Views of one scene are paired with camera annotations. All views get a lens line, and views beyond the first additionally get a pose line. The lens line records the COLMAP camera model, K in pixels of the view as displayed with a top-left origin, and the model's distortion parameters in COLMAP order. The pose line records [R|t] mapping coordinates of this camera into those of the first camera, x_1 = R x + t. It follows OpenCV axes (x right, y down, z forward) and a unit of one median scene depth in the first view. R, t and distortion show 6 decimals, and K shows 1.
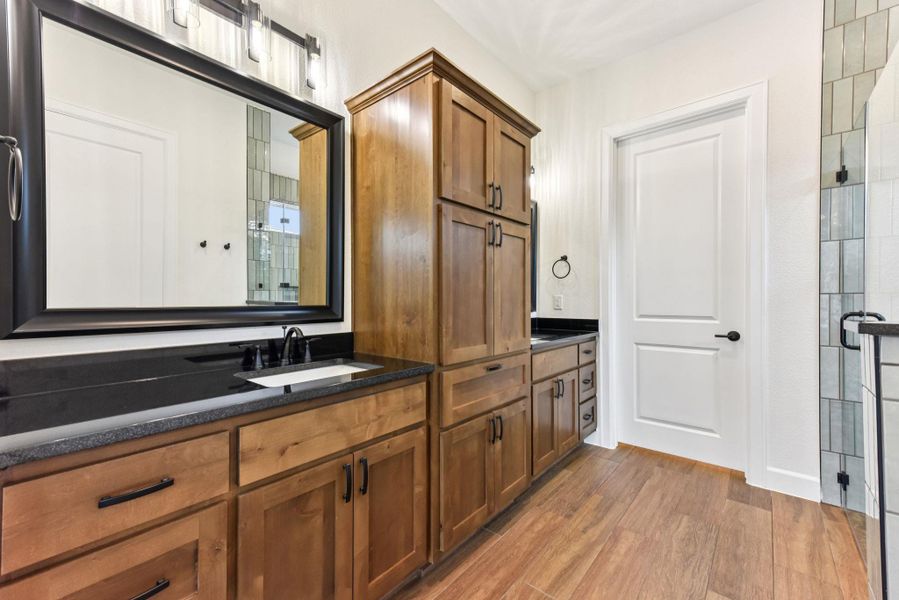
lens RADIAL K [[369.8, 0, 453.3], [0, 369.8, 300.0], [0, 0, 1]] dist [0.023716, -0.000123]
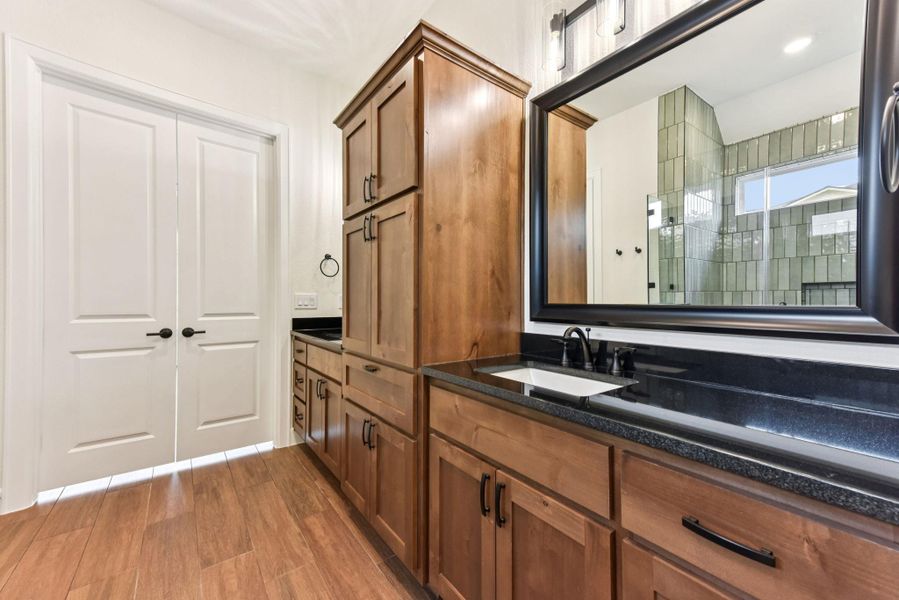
lens RADIAL K [[354.8, 0, 453.8], [0, 354.8, 302.6], [0, 0, 1]] dist [0.030998, -0.000444]
pose [[-0.216035, 0.000408, -0.976386, 0.971521], [-0.006711, 0.999976, 0.001903, 0.008370], [0.976363, 0.006964, -0.216027, 1.426998]]
